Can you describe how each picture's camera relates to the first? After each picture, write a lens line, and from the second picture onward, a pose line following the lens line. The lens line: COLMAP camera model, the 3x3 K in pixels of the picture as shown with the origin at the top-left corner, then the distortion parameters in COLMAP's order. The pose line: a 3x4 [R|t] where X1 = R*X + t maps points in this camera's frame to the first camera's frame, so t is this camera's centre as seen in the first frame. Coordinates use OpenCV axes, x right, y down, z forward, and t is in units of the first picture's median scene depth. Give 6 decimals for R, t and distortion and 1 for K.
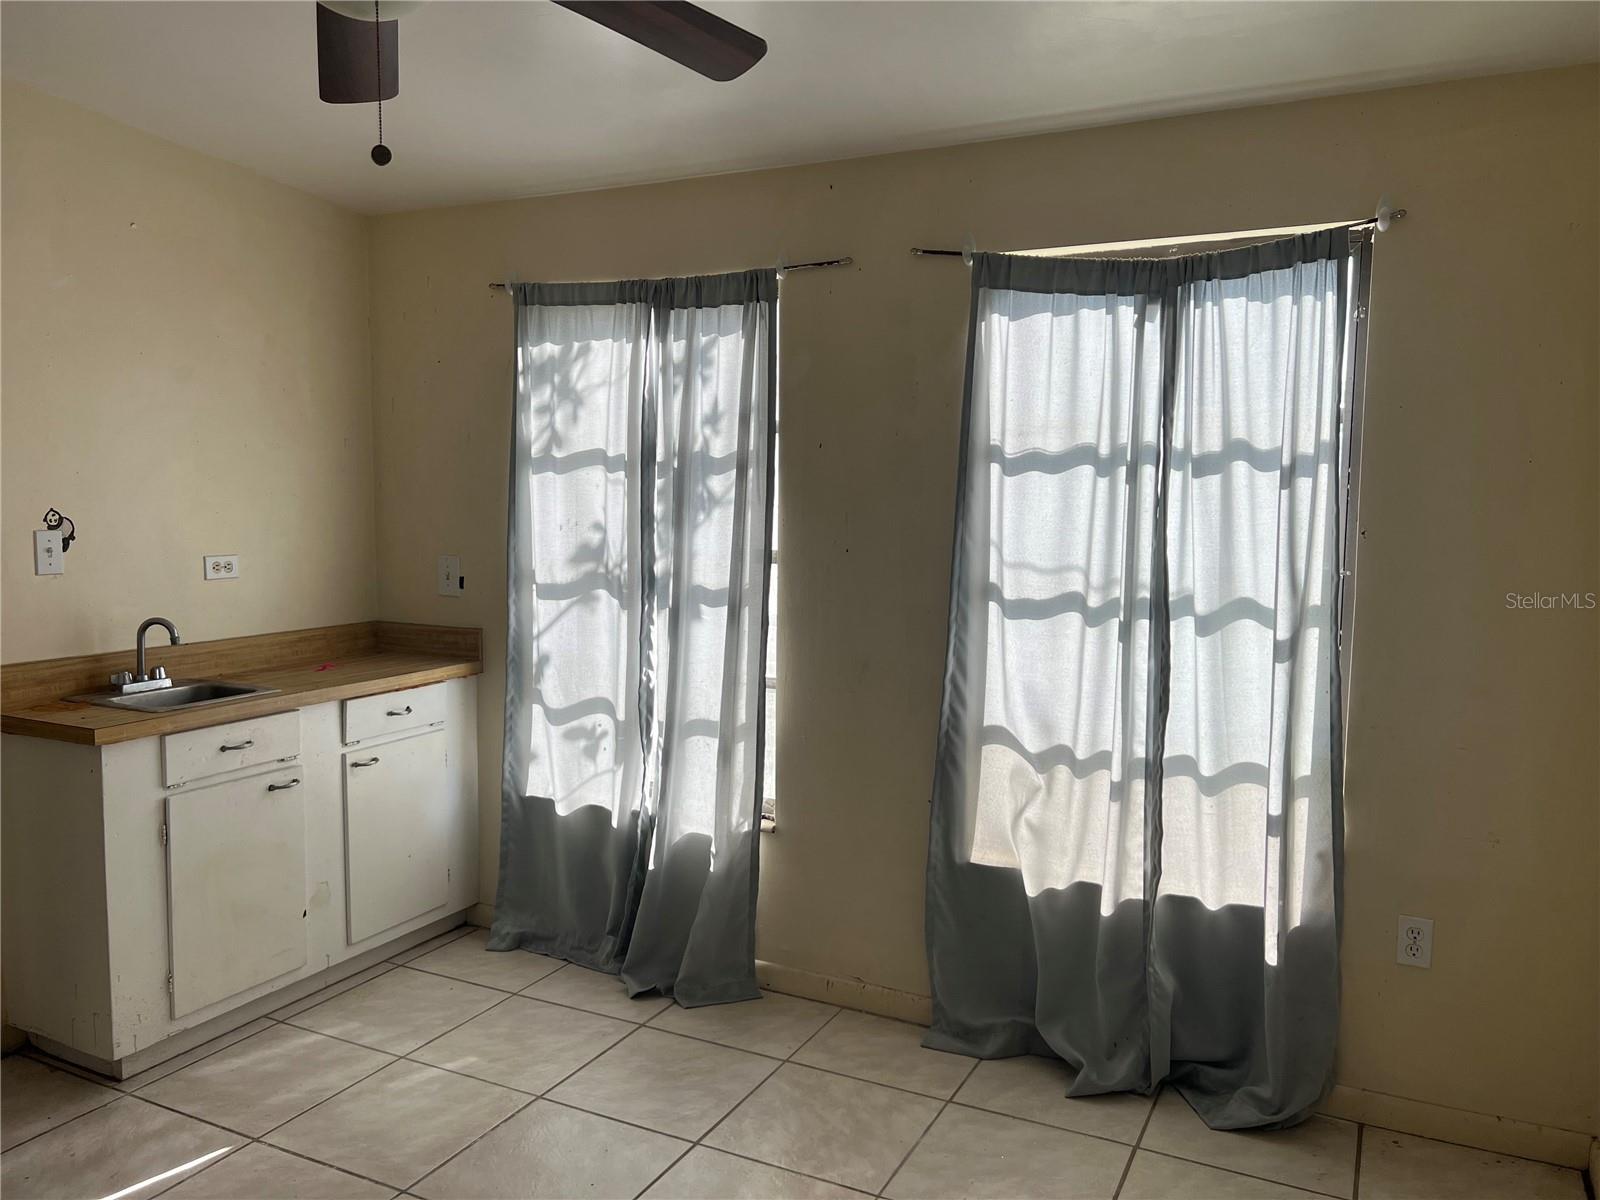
lens RADIAL K [[1214.5, 0, 799.5], [0, 1214.5, 612.4], [0, 0, 1]] dist [0.060622, -0.057784]
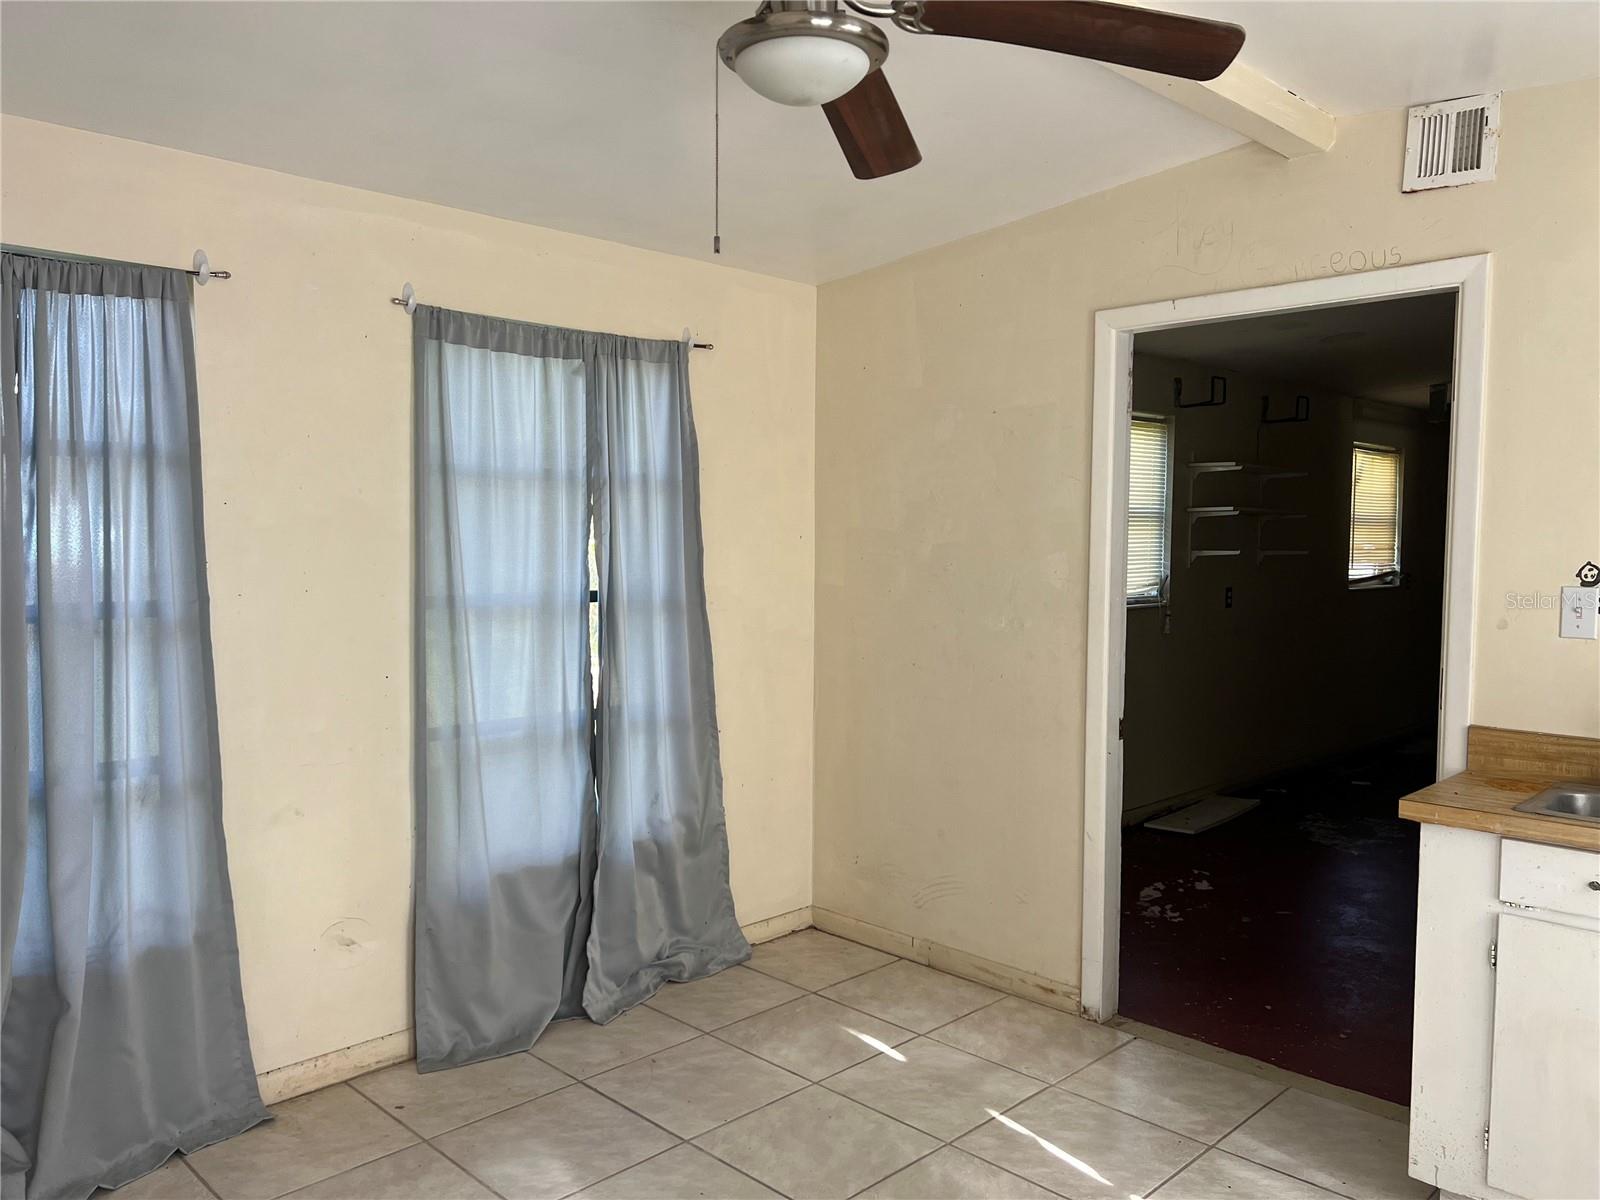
lens RADIAL K [[1214.5, 0, 796.6], [0, 1214.5, 604.7], [0, 0, 1]] dist [0.060622, -0.057784]
pose [[-0.322817, 0.048111, -0.945238, 0.401837], [-0.098947, 0.991519, 0.084259, -0.076212], [0.941275, 0.120729, -0.315319, 0.792488]]
